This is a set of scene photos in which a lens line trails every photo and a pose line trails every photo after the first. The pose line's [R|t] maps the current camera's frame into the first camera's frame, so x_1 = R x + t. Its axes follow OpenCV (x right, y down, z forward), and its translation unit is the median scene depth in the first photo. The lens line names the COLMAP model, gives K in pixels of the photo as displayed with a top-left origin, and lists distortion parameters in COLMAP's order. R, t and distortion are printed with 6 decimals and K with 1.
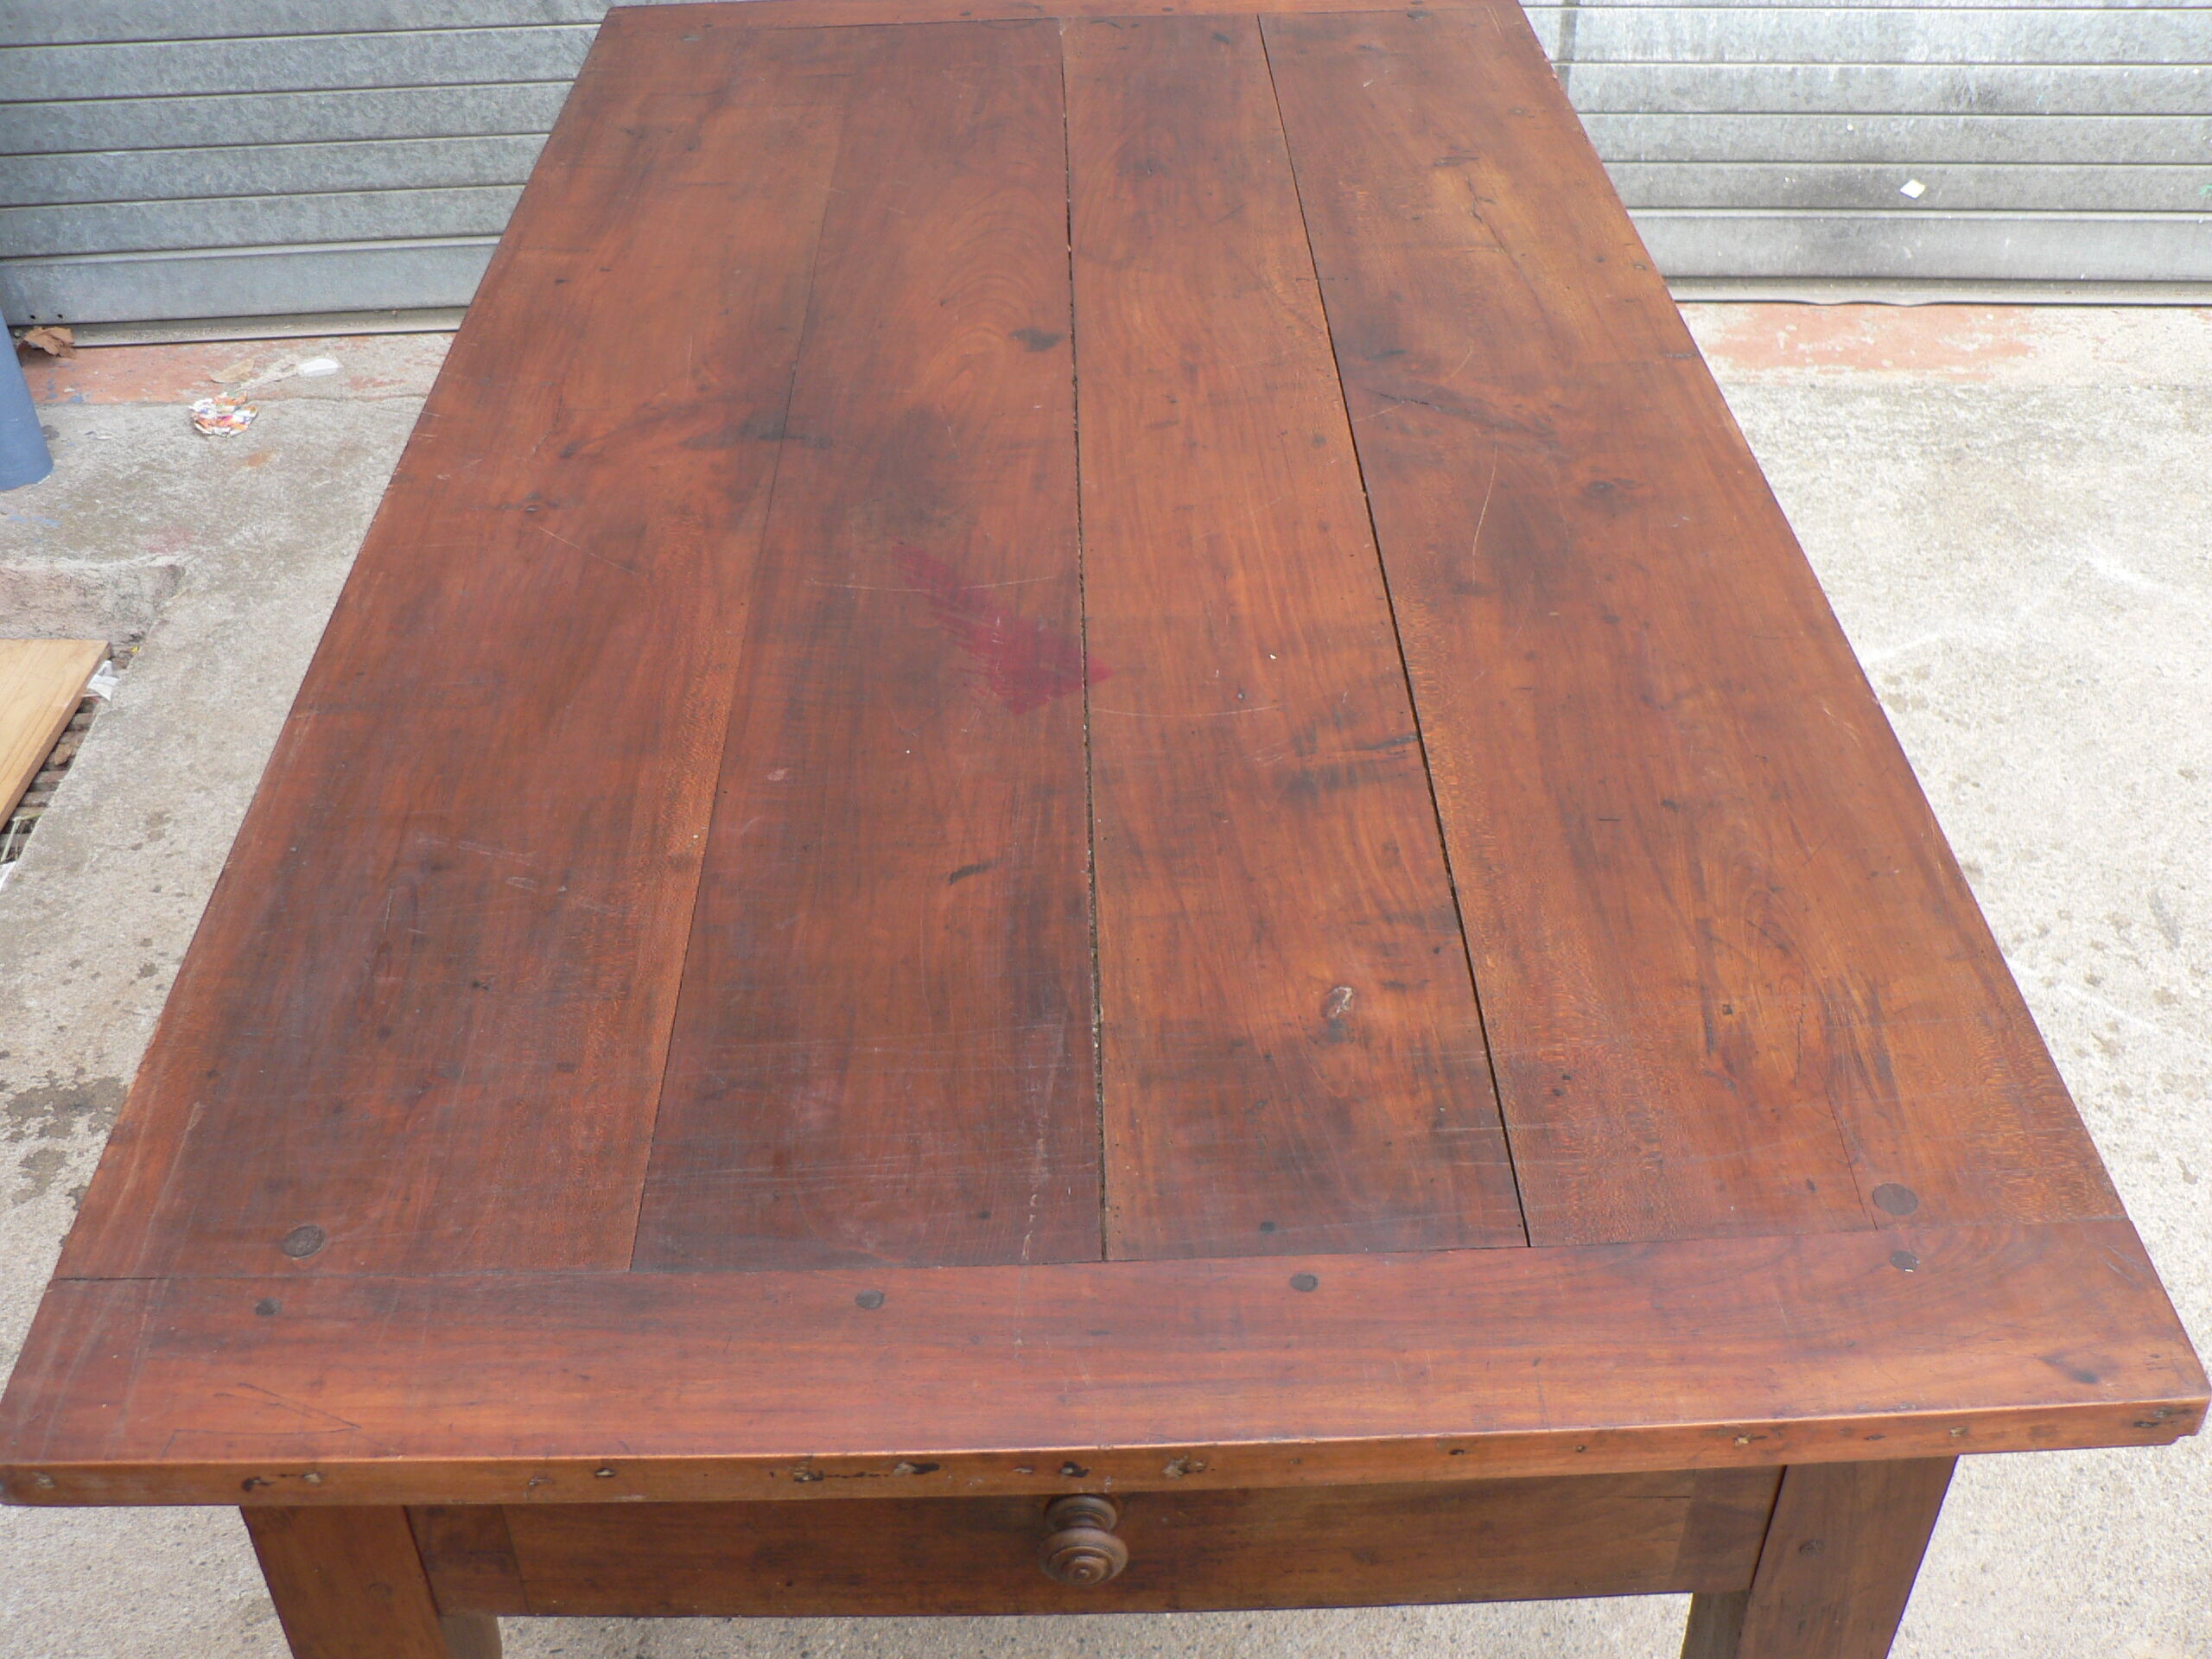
lens RADIAL K [[2429.4, 0, 1085.7], [0, 2429.4, 811.7], [0, 0, 1]] dist [-0.197629, 0.229057]
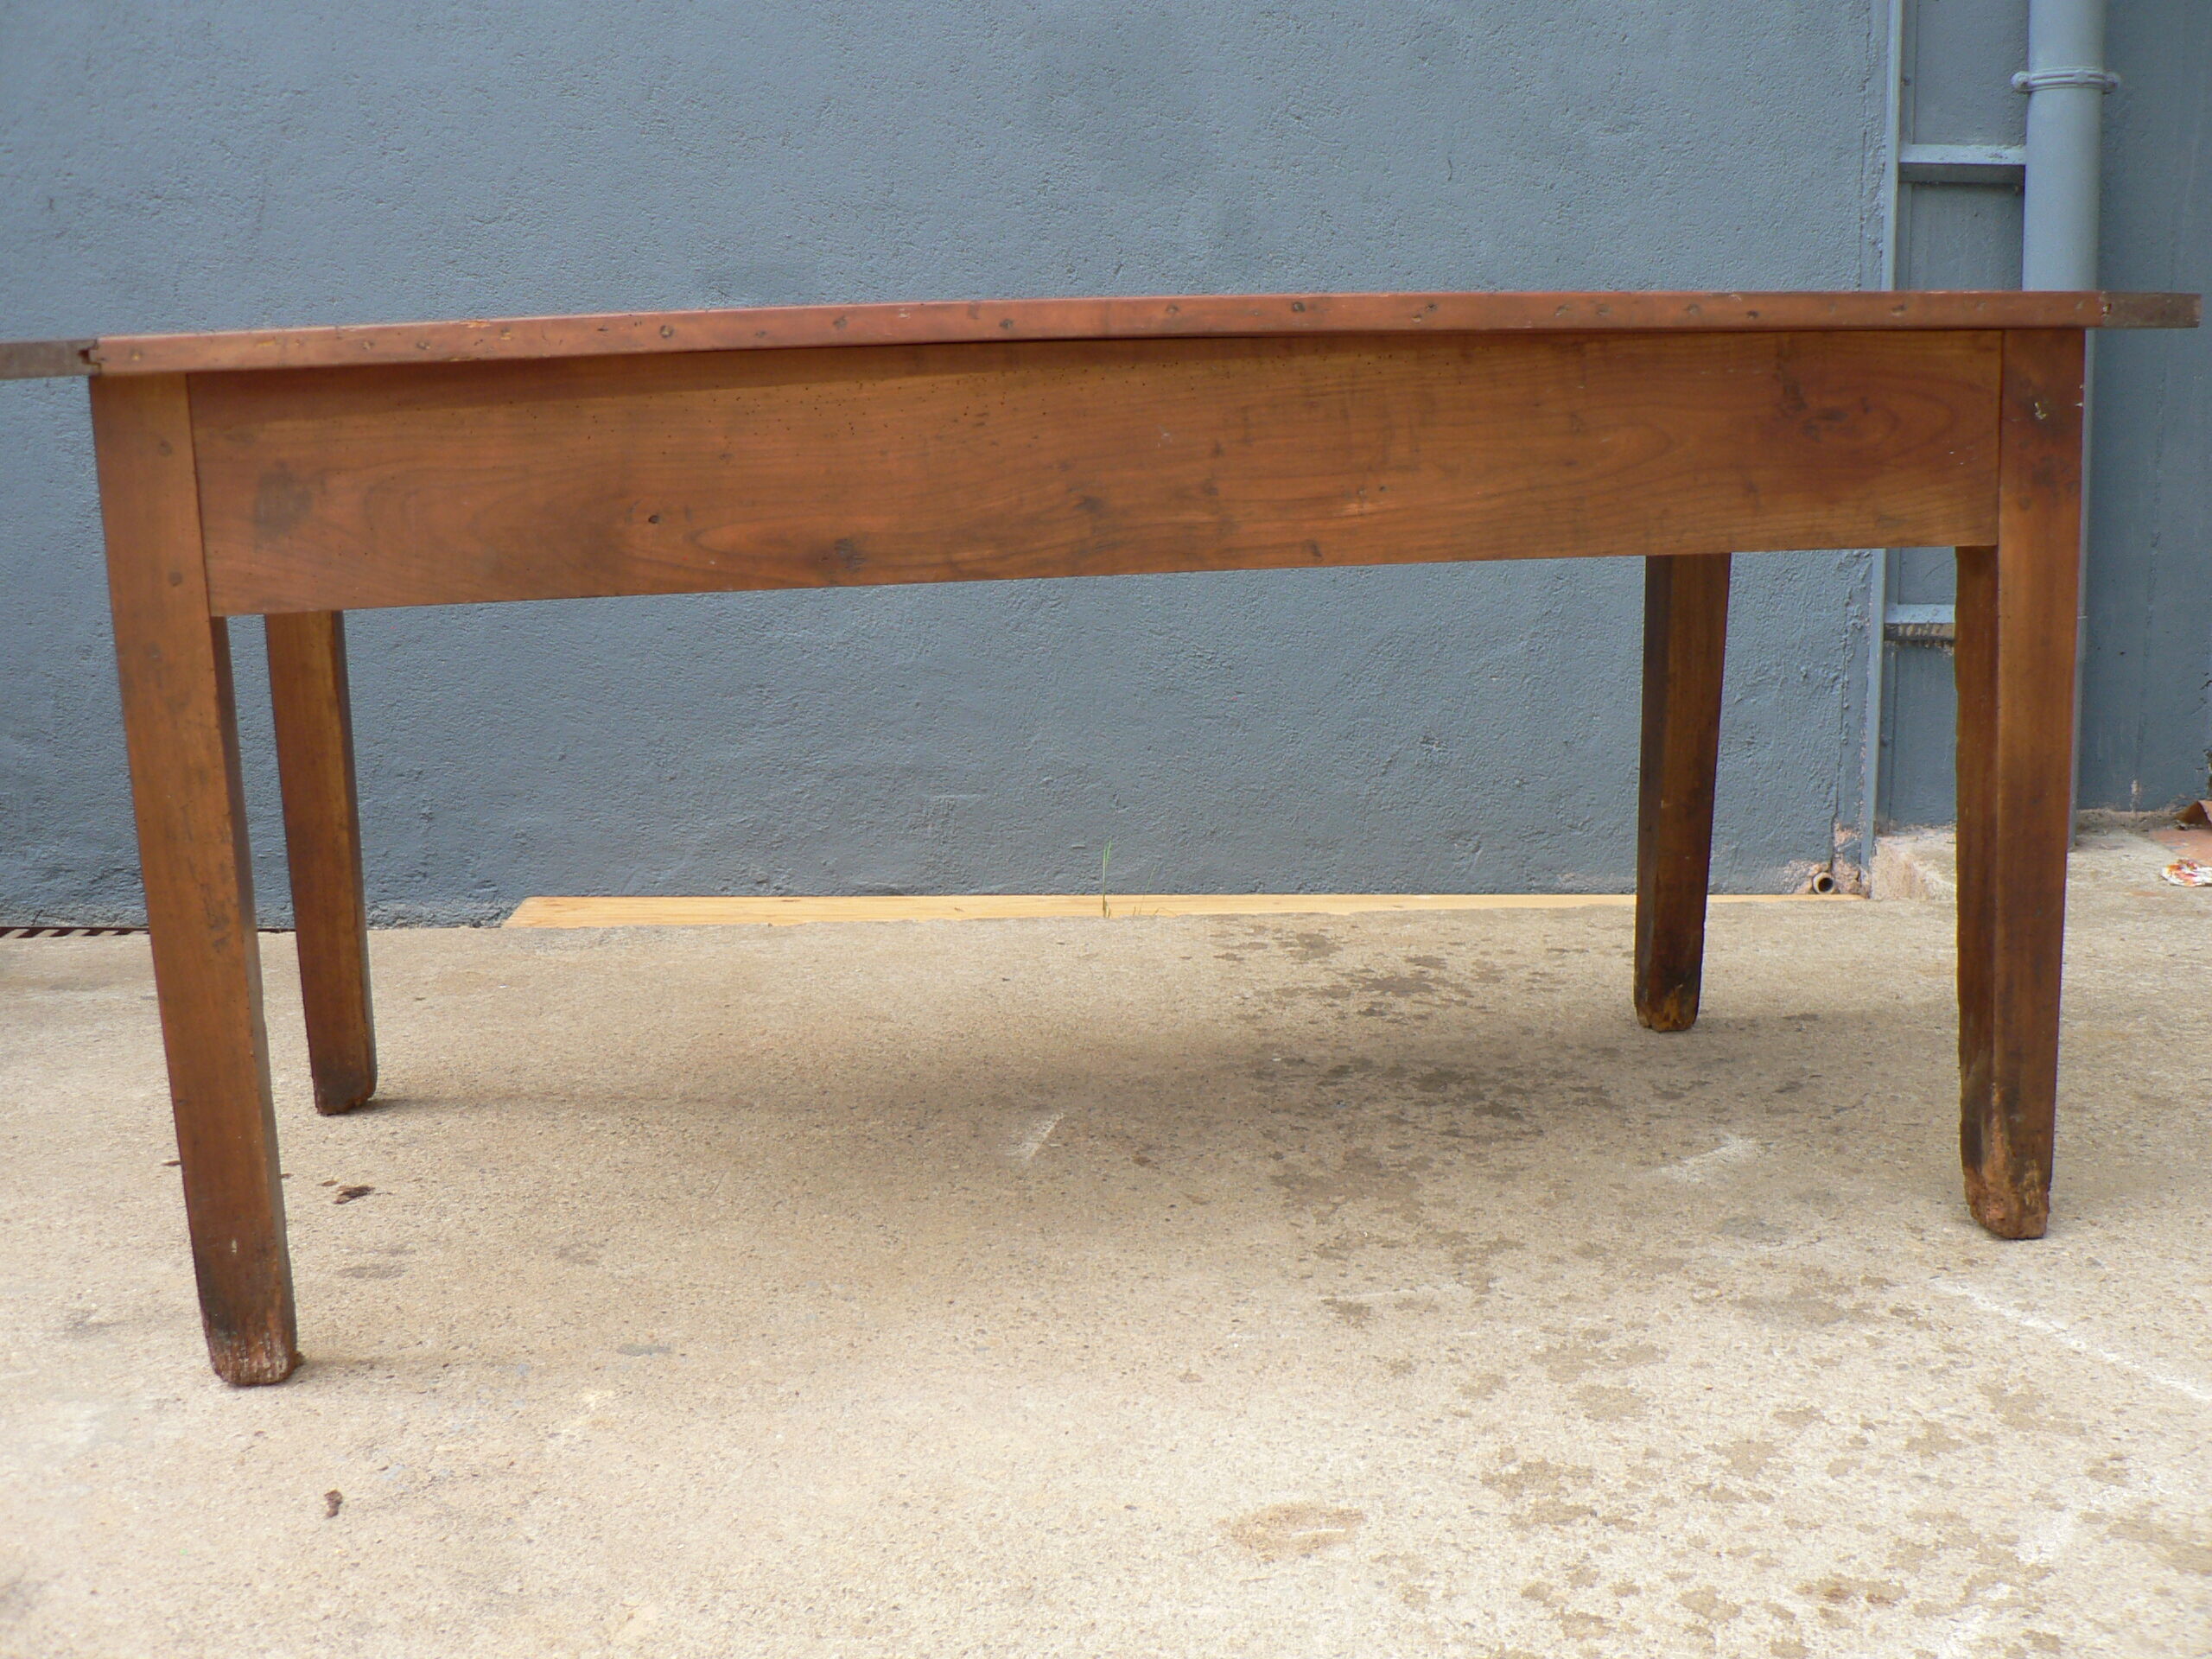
lens RADIAL K [[2418.4, 0, 1097.9], [0, 2418.4, 821.1], [0, 0, 1]] dist [-0.197169, 0.229415]
pose [[0.020467, 0.205991, -0.978340, 0.783053], [-0.596300, 0.787963, 0.153432, -0.063877], [0.802501, 0.580243, 0.138960, 0.531539]]
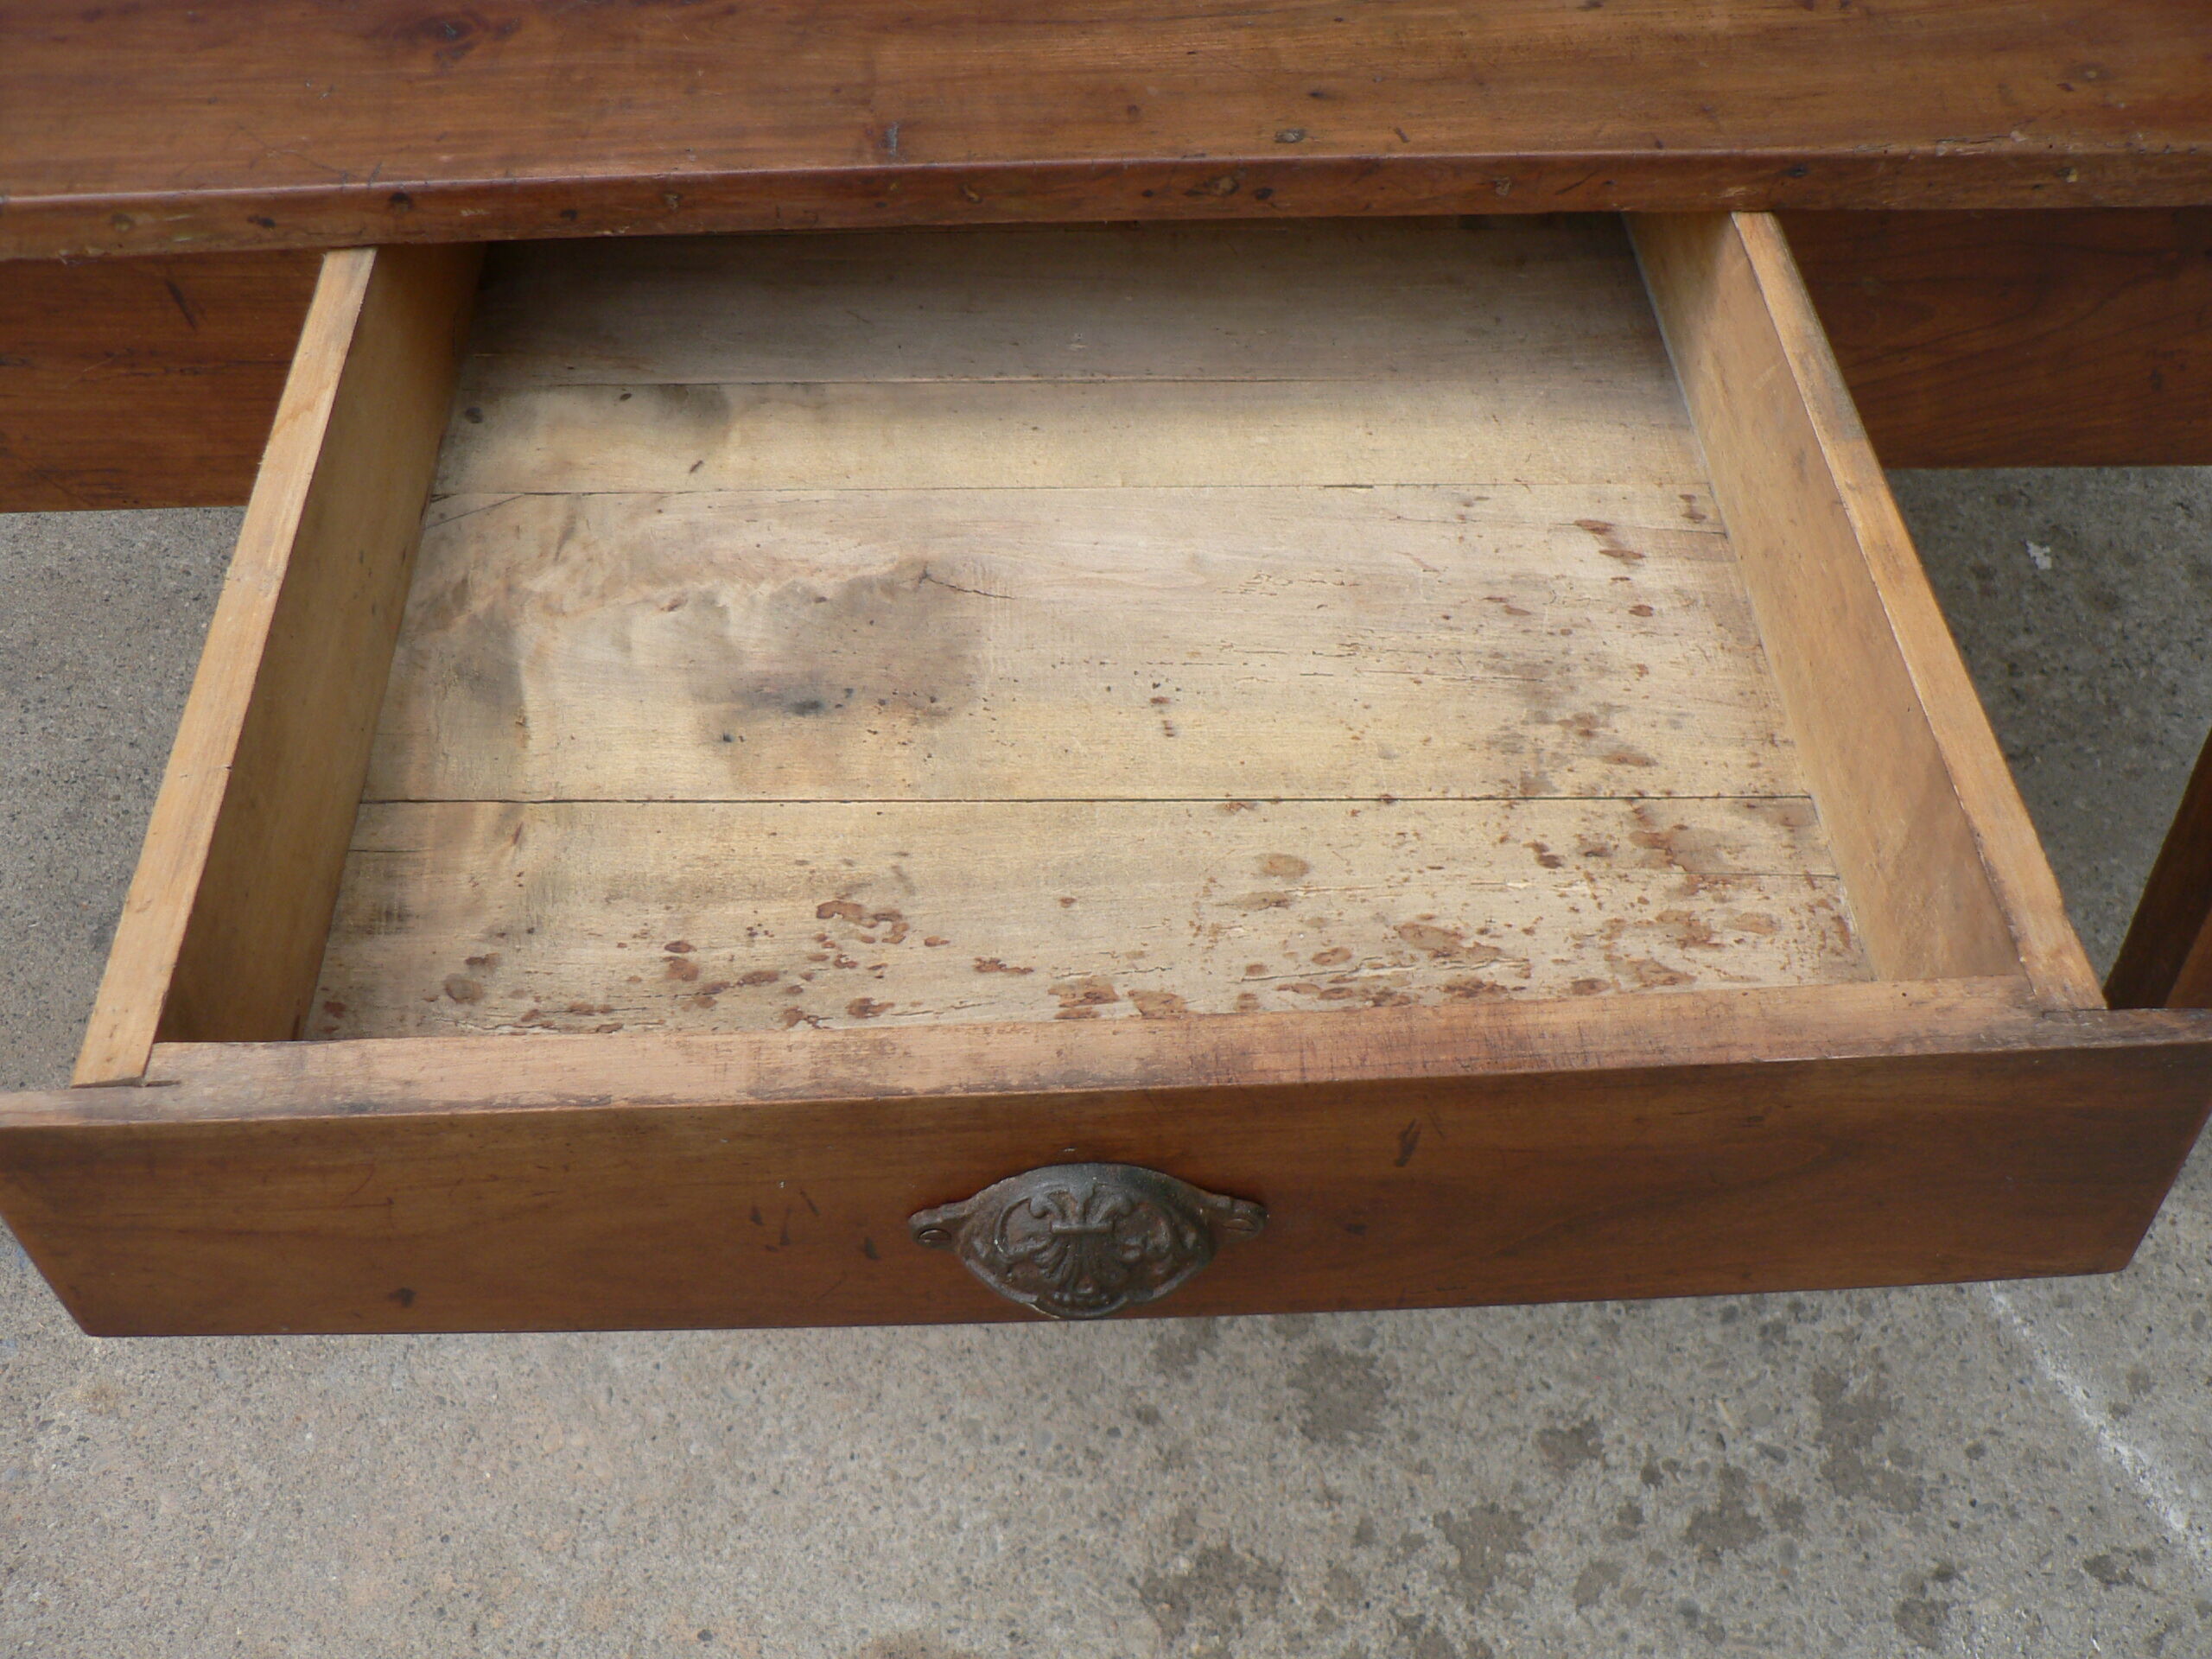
lens RADIAL K [[2419.7, 0, 1108.8], [0, 2419.7, 815.5], [0, 0, 1]] dist [-0.189735, 0.211918]
pose [[0.001614, 0.772765, -0.634690, 0.416272], [-0.591418, 0.512530, 0.622526, -0.280994], [0.806364, 0.374362, 0.457855, 0.501045]]
